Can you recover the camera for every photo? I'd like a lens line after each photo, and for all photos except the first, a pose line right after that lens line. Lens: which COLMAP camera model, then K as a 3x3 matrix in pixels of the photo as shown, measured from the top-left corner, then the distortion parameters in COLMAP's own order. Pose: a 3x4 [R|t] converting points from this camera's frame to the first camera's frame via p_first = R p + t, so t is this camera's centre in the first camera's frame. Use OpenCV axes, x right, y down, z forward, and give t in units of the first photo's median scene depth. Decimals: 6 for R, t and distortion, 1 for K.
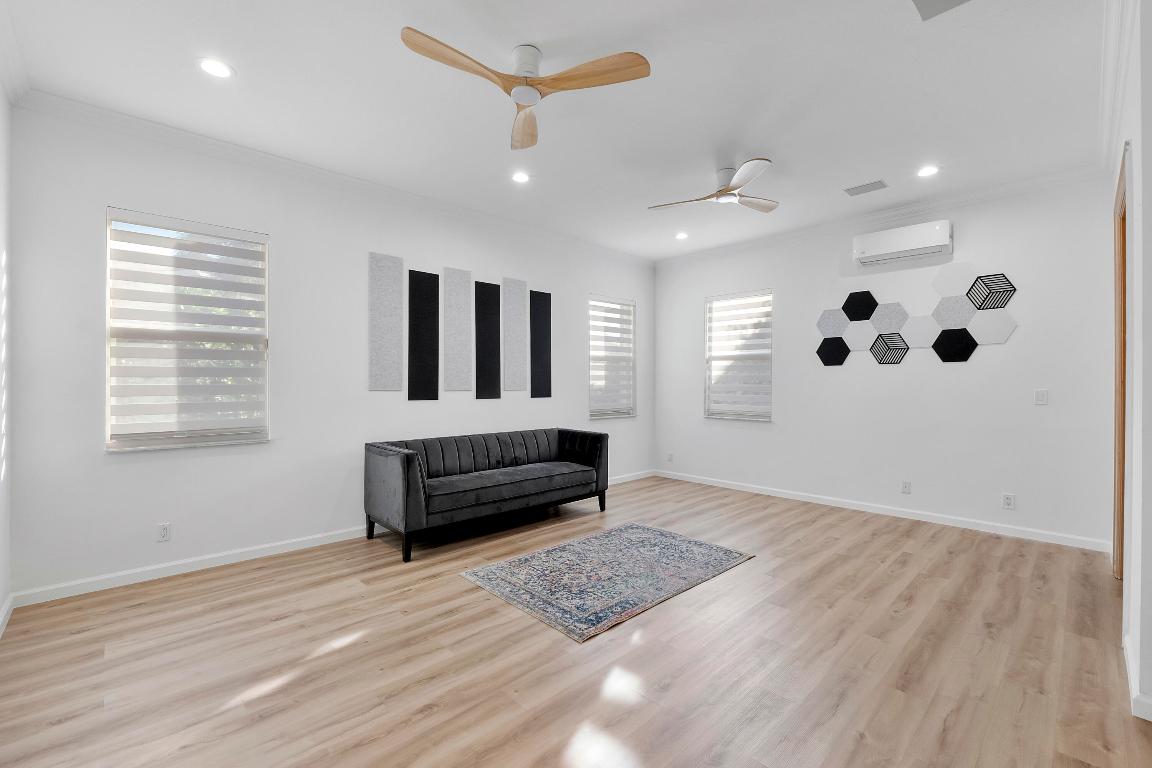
lens RADIAL K [[487.6, 0, 582.2], [0, 487.6, 384.0], [0, 0, 1]] dist [-0.010467, 0.000503]
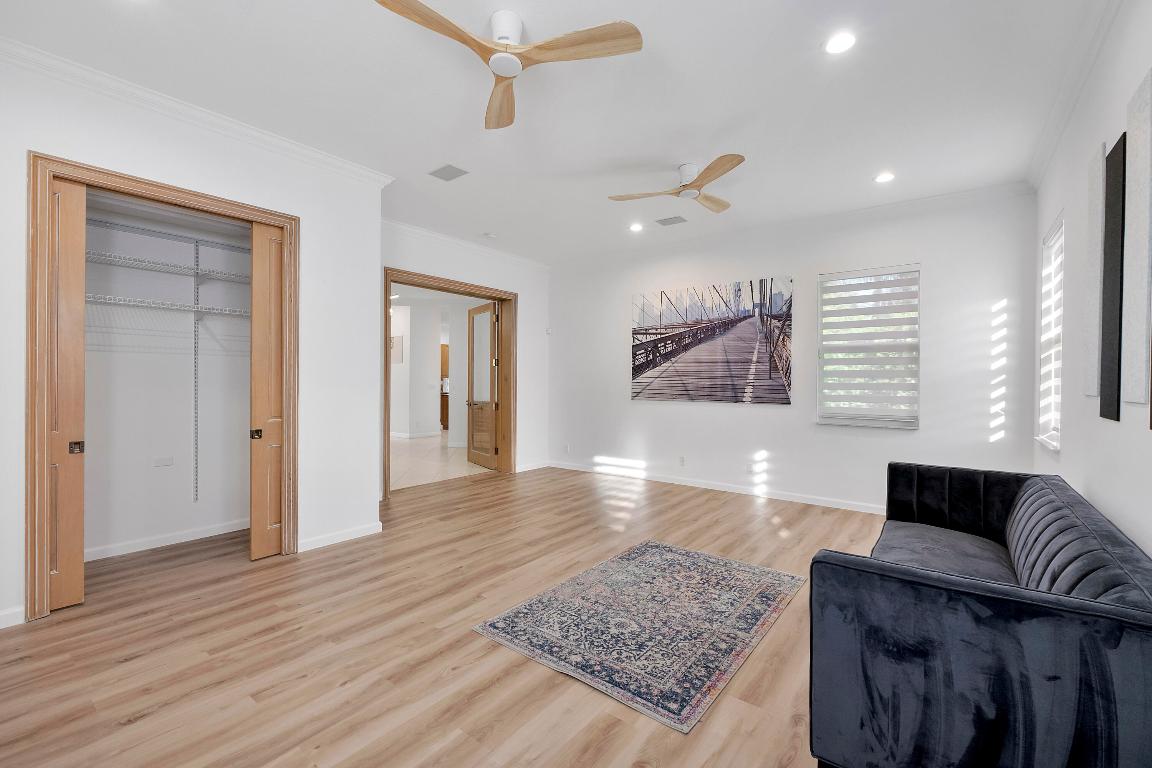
lens RADIAL K [[487.6, 0, 574.5], [0, 487.6, 383.0], [0, 0, 1]] dist [-0.010467, 0.000503]
pose [[-0.990239, -0.011188, -0.138927, 0.340138], [-0.012580, 0.999879, 0.009141, -0.004084], [0.138808, 0.010800, -0.990260, 1.856277]]
